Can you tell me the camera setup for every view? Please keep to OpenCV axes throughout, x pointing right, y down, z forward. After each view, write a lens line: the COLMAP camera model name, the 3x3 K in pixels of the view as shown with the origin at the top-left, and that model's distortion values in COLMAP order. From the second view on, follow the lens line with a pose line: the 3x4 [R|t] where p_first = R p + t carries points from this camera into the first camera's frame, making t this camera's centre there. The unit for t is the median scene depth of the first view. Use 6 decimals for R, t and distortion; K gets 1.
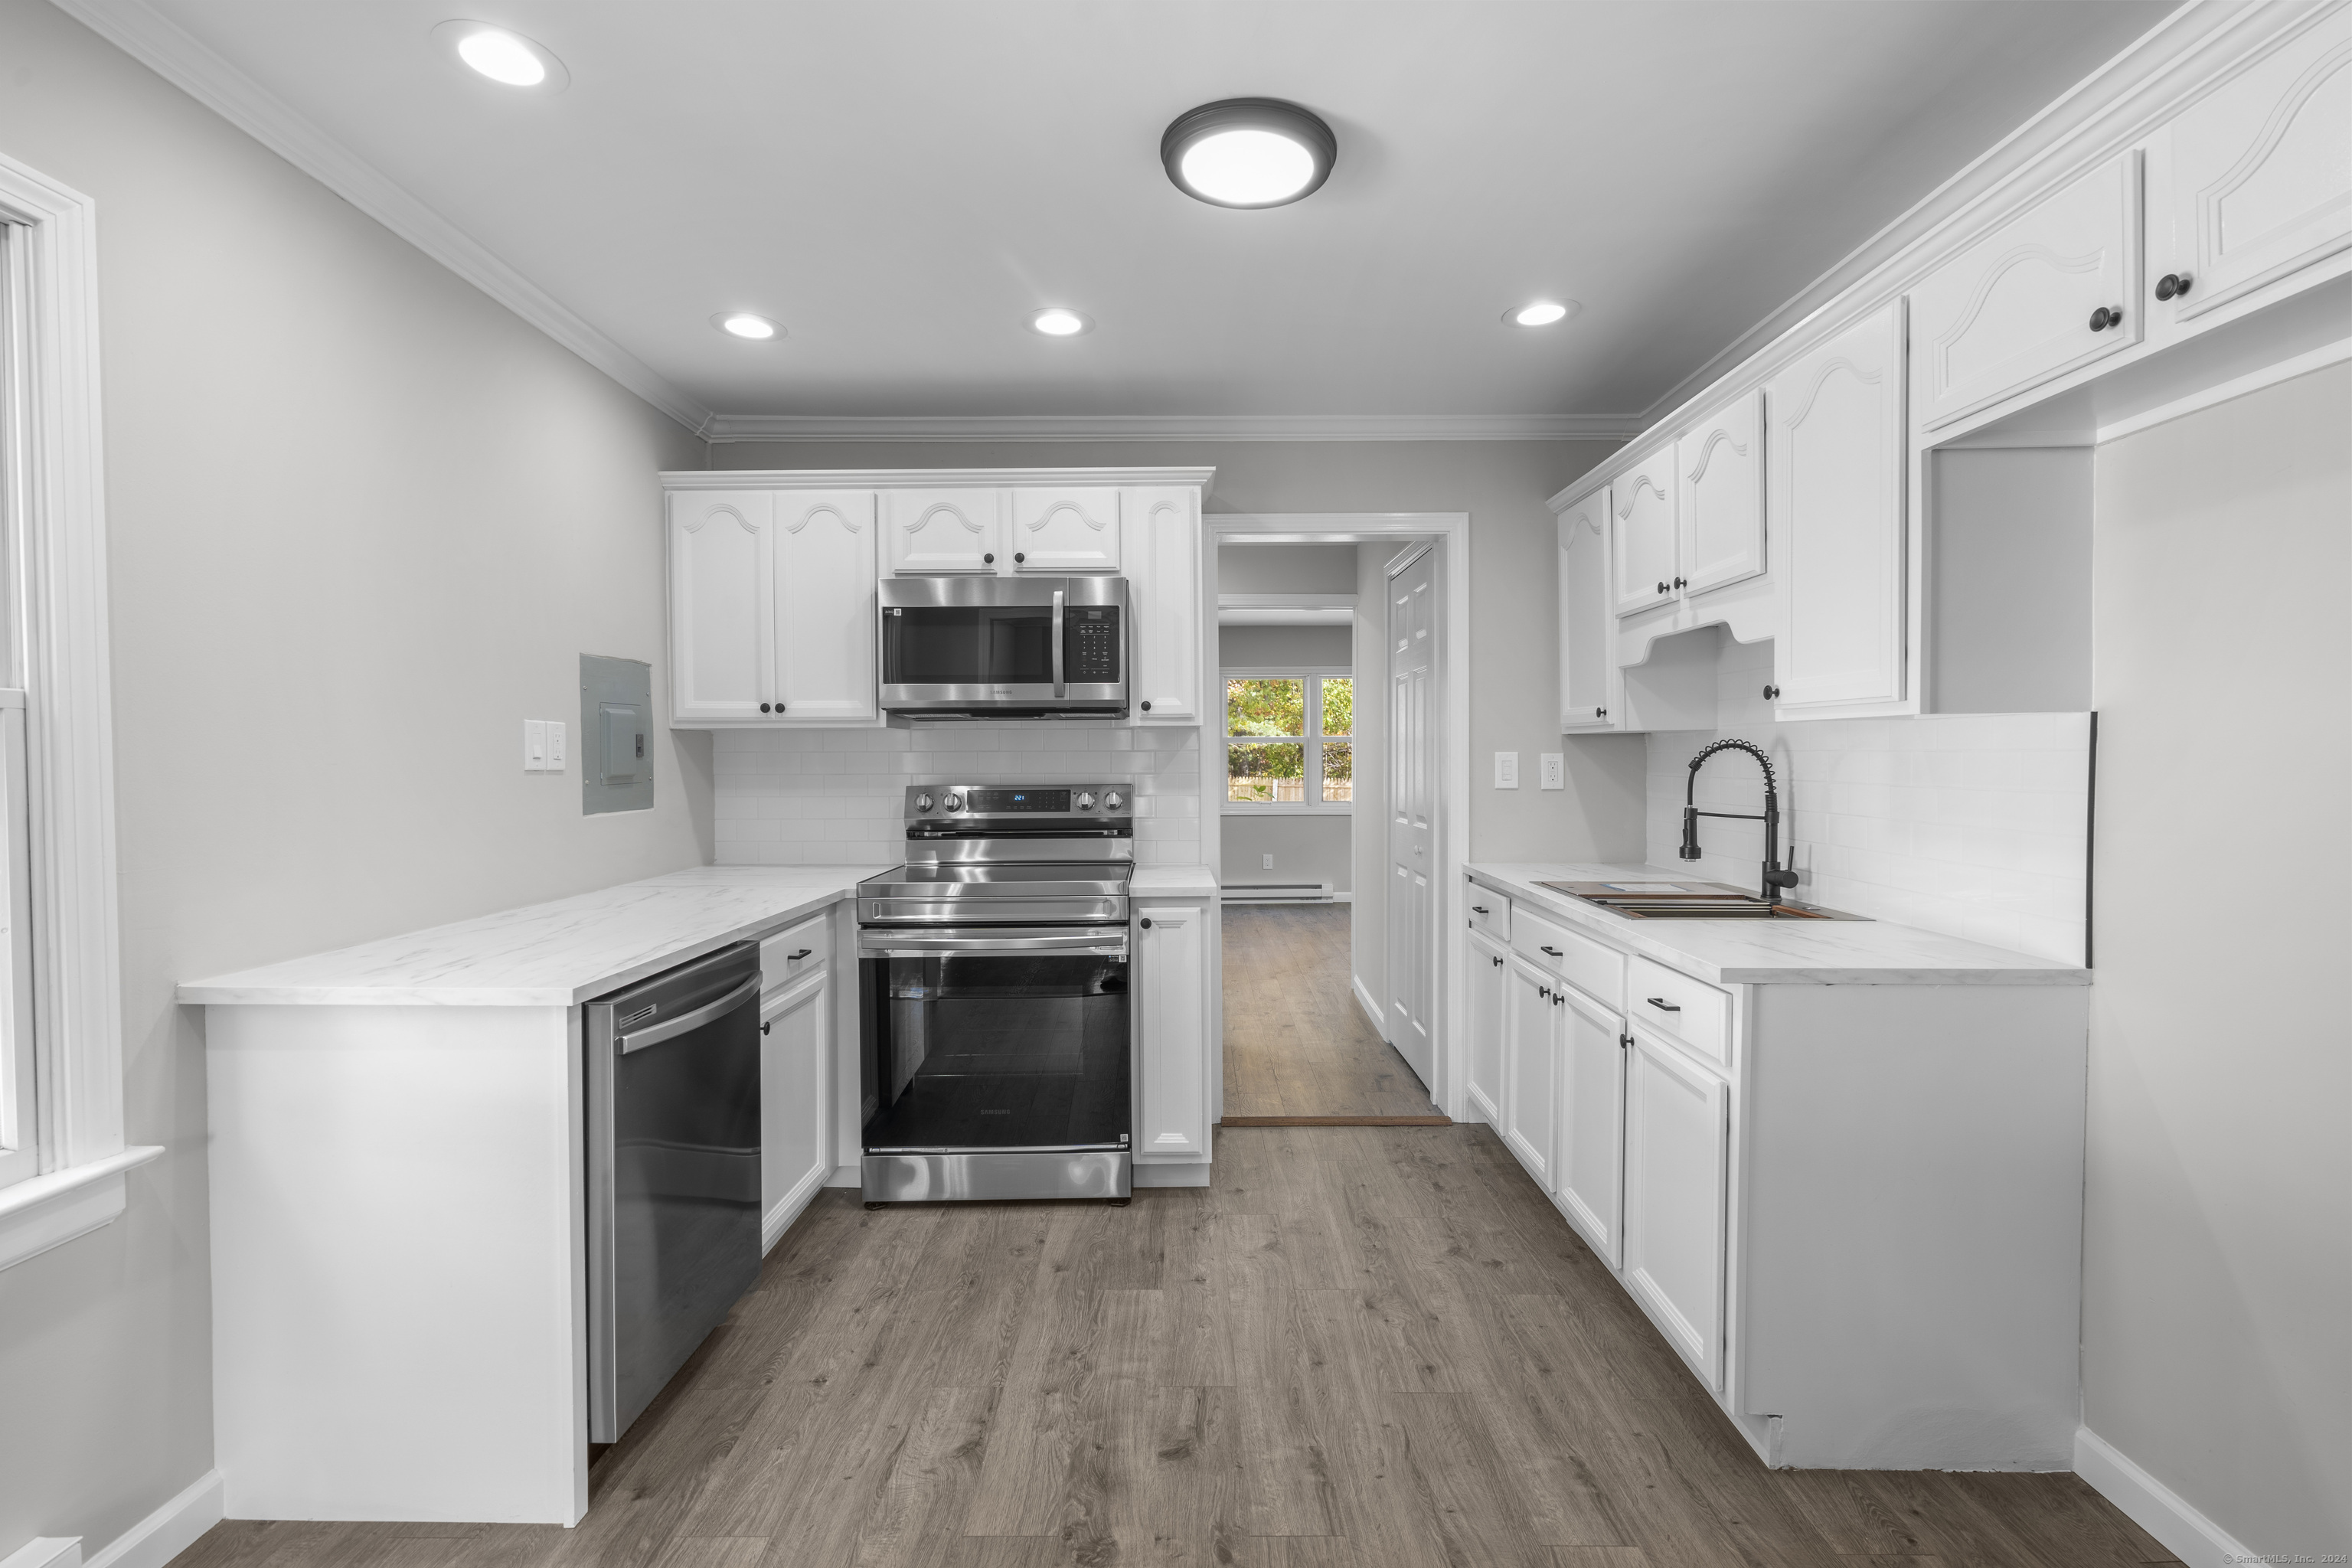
lens RADIAL K [[1061.5, 0, 1181.3], [0, 1061.5, 780.8], [0, 0, 1]] dist [-0.007002, 0.003682]
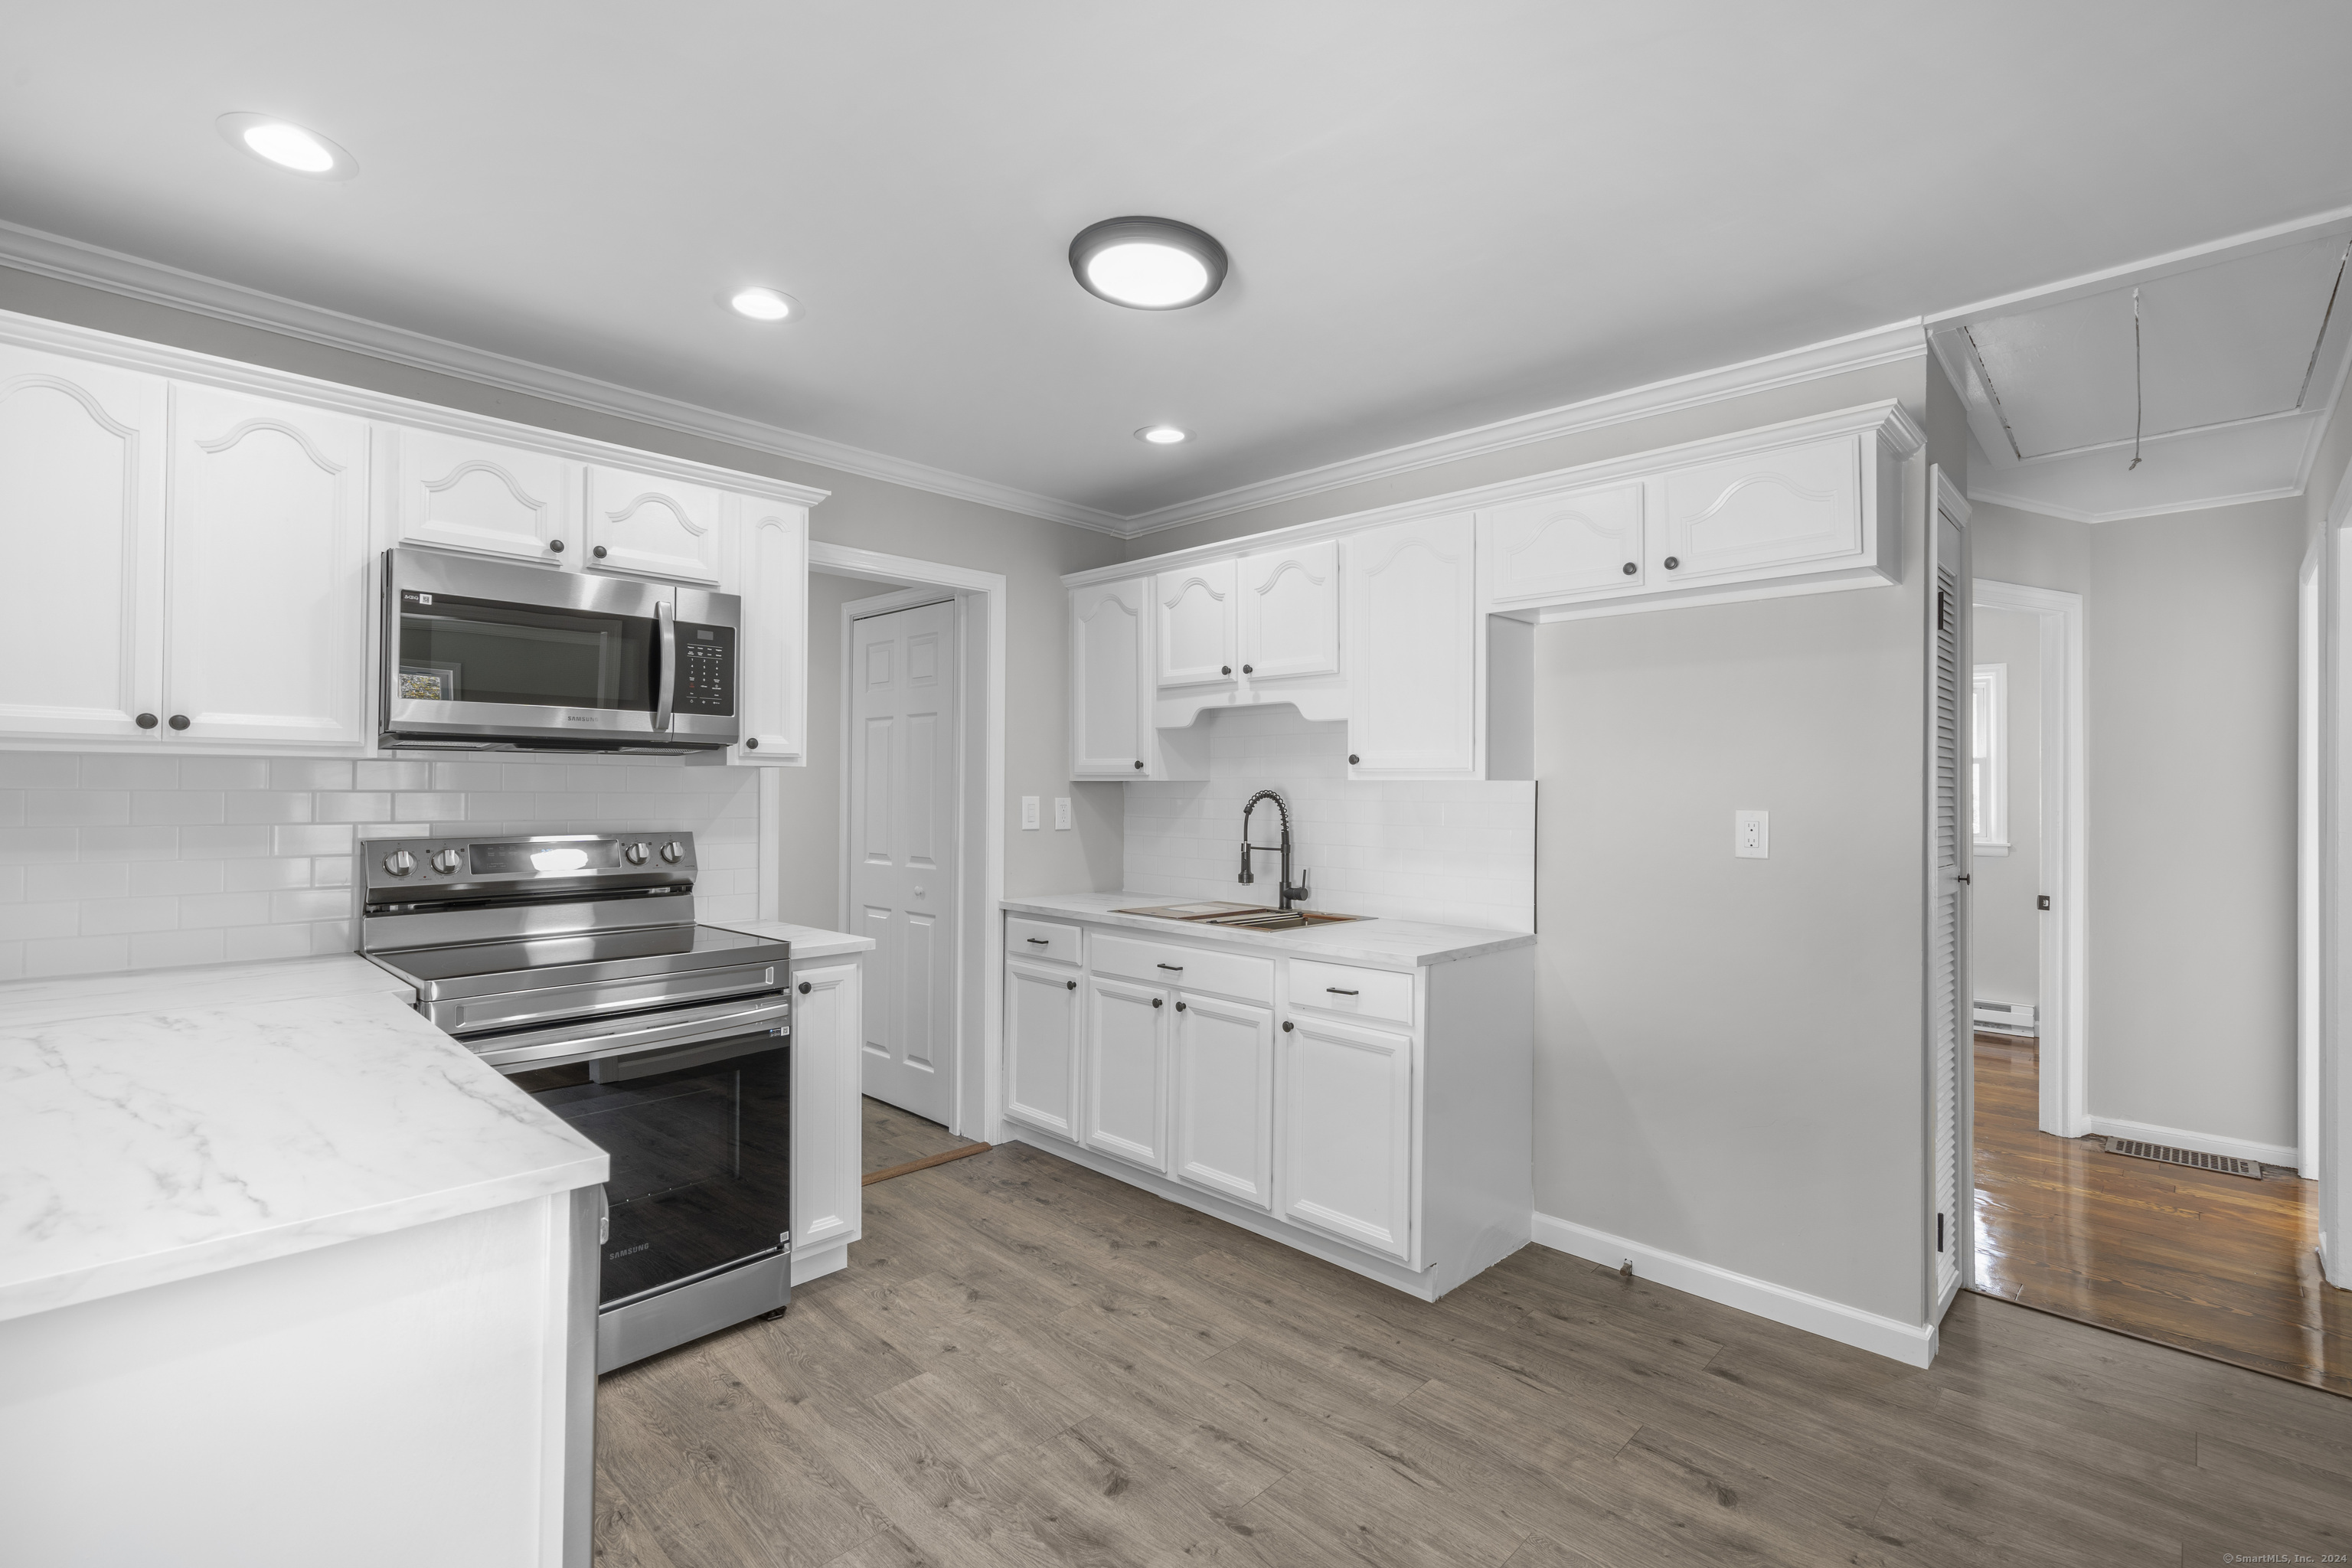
lens RADIAL K [[1061.5, 0, 1189.8], [0, 1061.5, 781.8], [0, 0, 1]] dist [-0.007002, 0.003682]
pose [[0.691369, 0.015034, 0.722345, -0.467285], [0.006783, 0.999604, -0.027297, -0.013577], [-0.722470, 0.023771, 0.690994, 0.146280]]
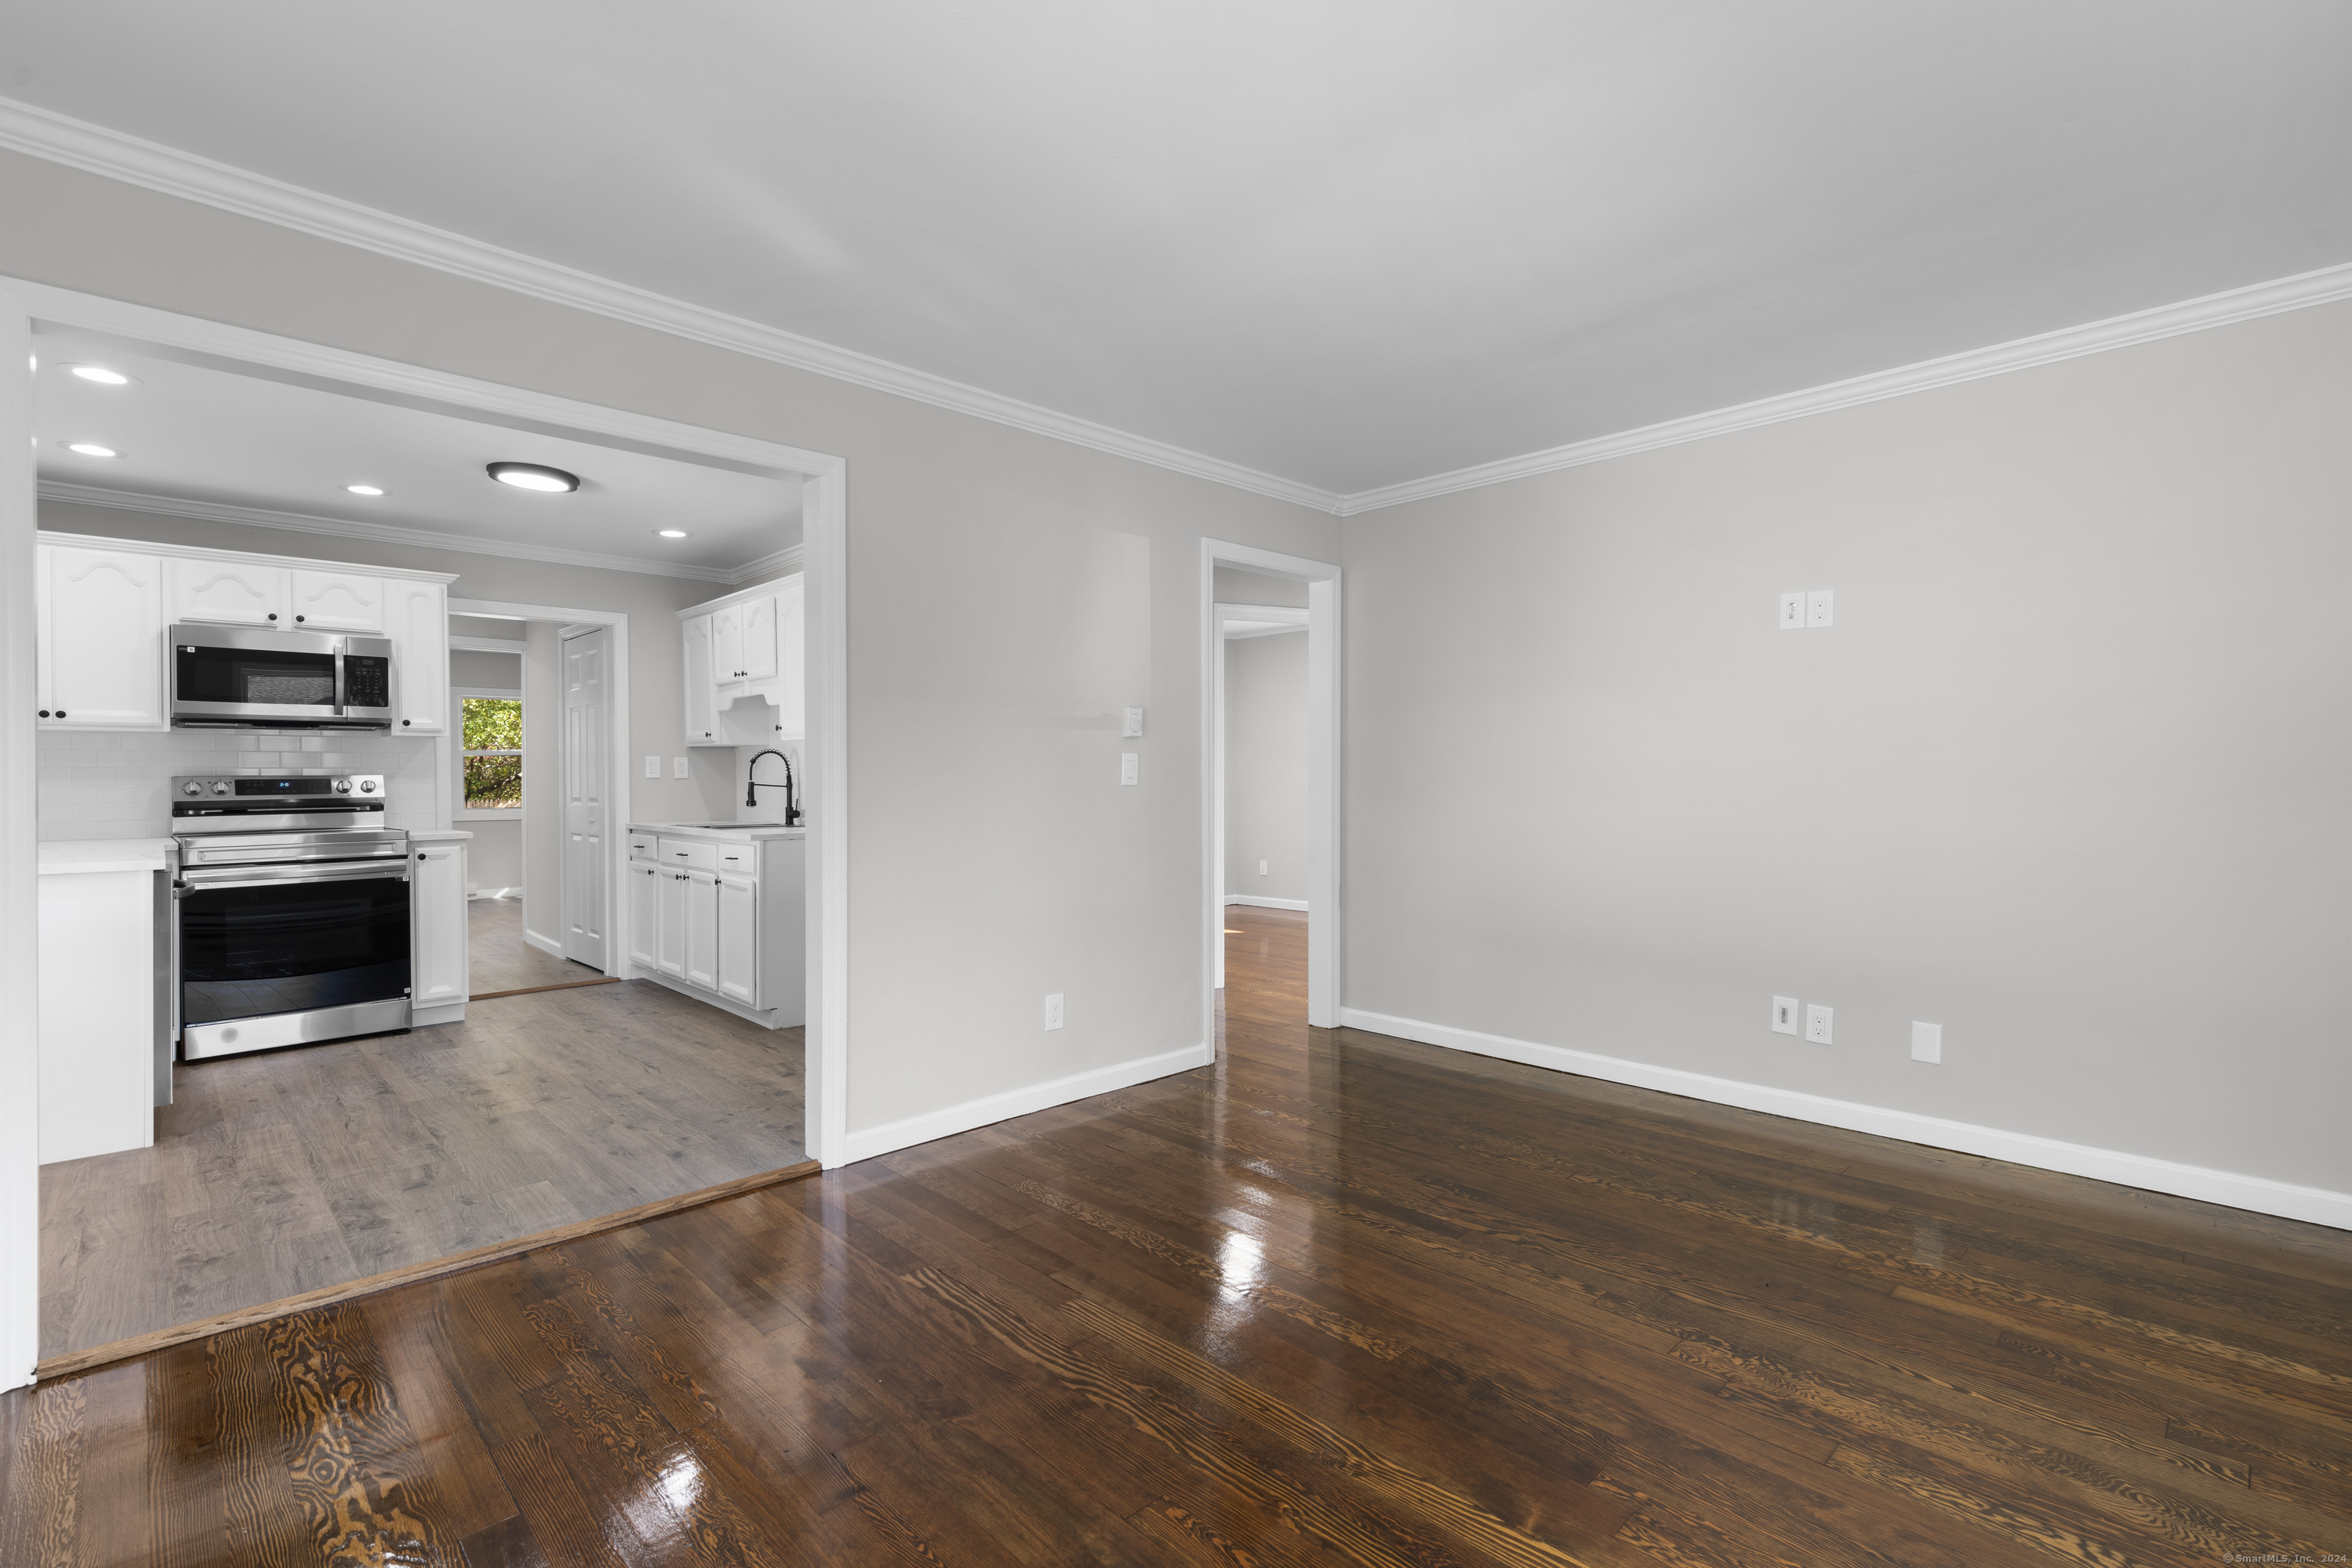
lens RADIAL K [[1061.5, 0, 1185.5], [0, 1061.5, 782.8], [0, 0, 1]] dist [-0.007002, 0.003682]
pose [[0.711125, -0.004791, 0.703049, -0.347444], [0.019619, 0.999723, -0.013032, 0.066585], [-0.702791, 0.023061, 0.711022, -0.998242]]
